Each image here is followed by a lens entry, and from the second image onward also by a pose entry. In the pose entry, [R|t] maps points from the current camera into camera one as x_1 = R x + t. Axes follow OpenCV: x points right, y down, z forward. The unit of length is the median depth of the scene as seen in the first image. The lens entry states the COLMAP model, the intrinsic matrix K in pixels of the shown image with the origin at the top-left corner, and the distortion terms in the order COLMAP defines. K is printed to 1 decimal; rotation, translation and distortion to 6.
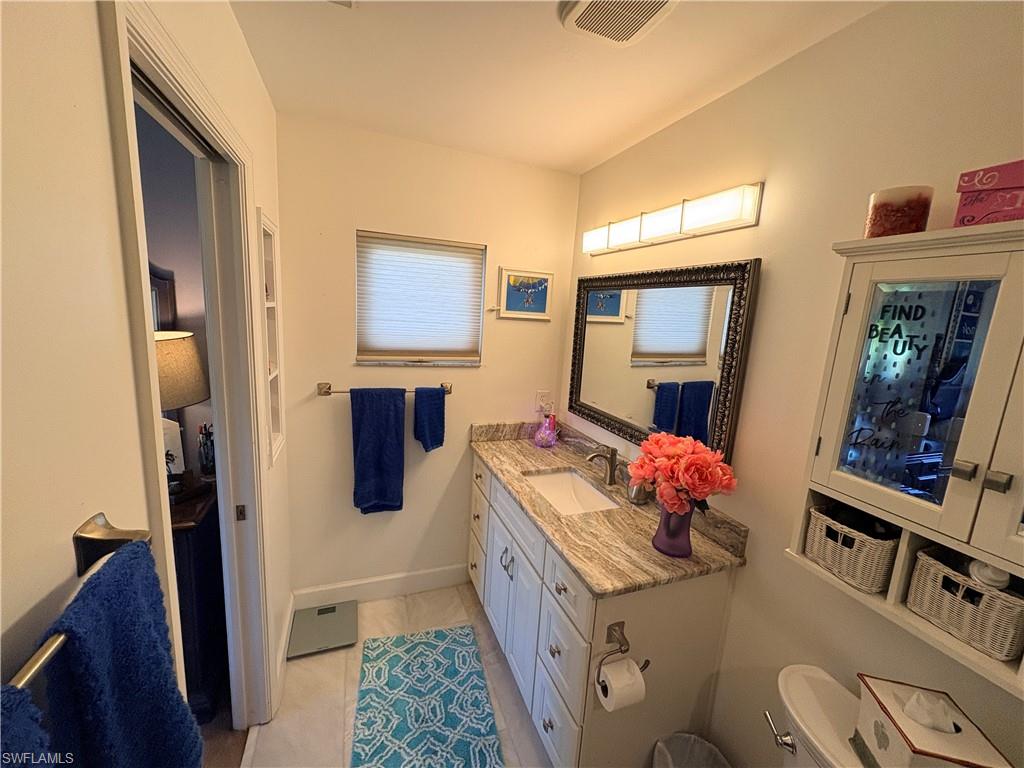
lens RADIAL K [[407.0, 0, 512.0], [0, 407.0, 384.0], [0, 0, 1]] dist [0.000470, 0.000023]
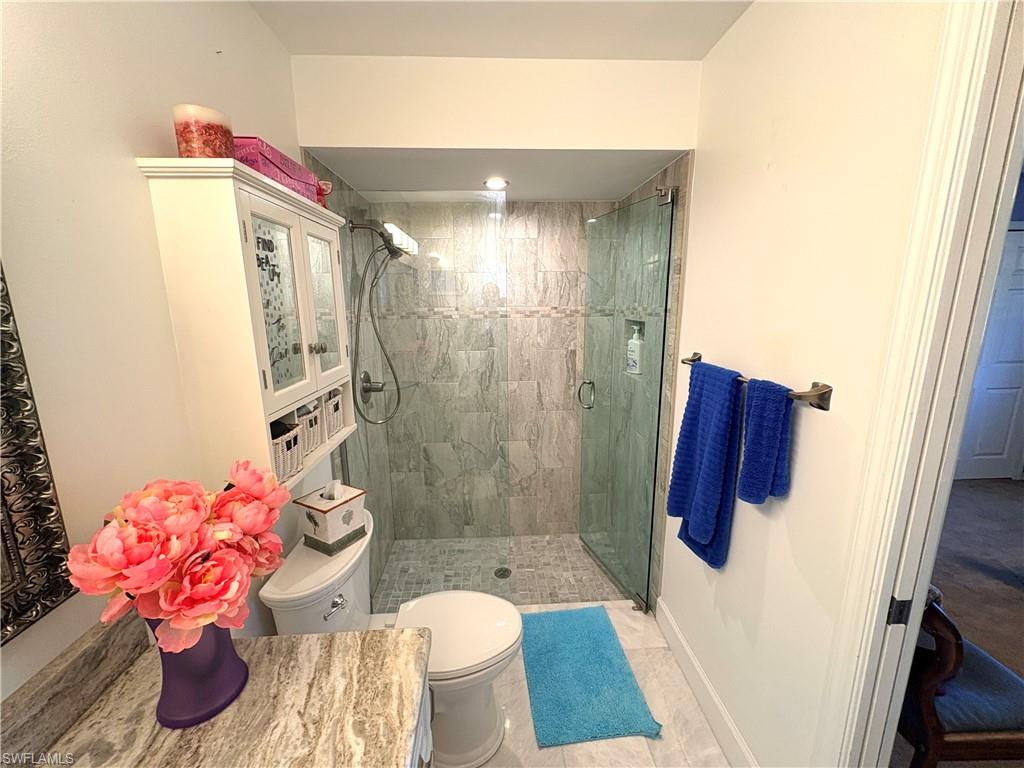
lens RADIAL K [[407.0, 0, 512.0], [0, 407.0, 384.0], [0, 0, 1]] dist [0.000470, 0.000023]
pose [[-0.950955, -0.112894, 0.287992, -0.050084], [0.005362, 0.924865, 0.380257, -0.096618], [-0.309282, 0.363152, -0.878900, 0.770912]]
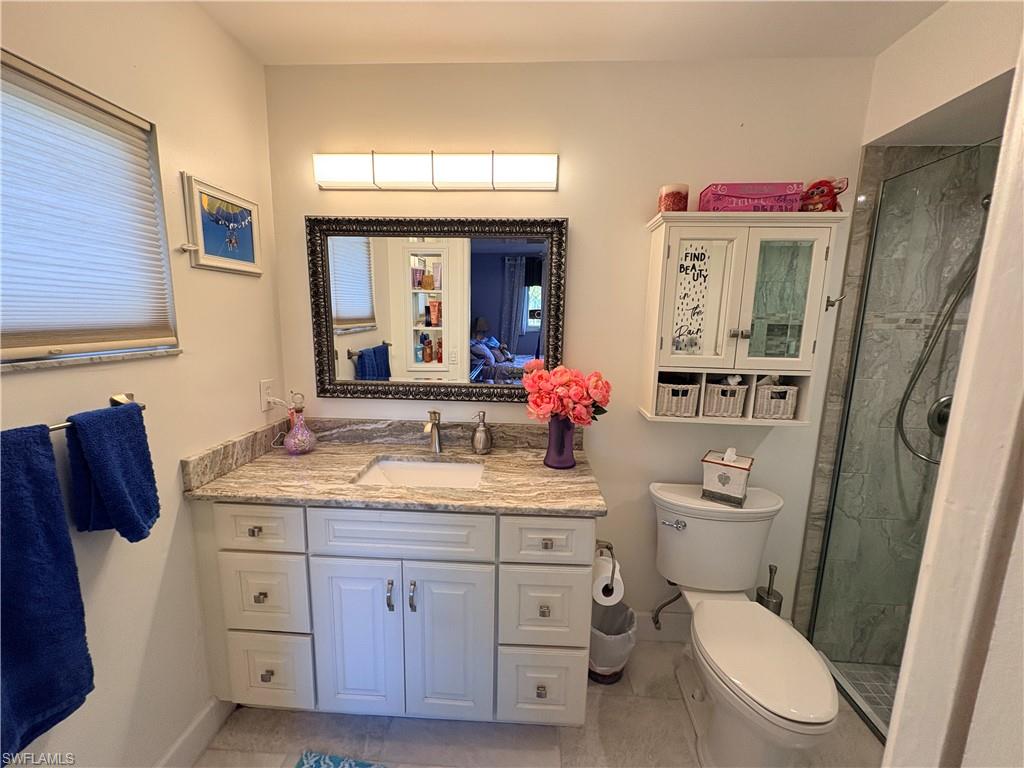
lens RADIAL K [[407.0, 0, 512.0], [0, 407.0, 384.0], [0, 0, 1]] dist [0.000470, 0.000023]
pose [[0.407832, -0.203031, 0.890198, -0.424644], [0.165966, 0.975206, 0.146385, -0.009647], [-0.897847, 0.088042, 0.431416, 0.388125]]
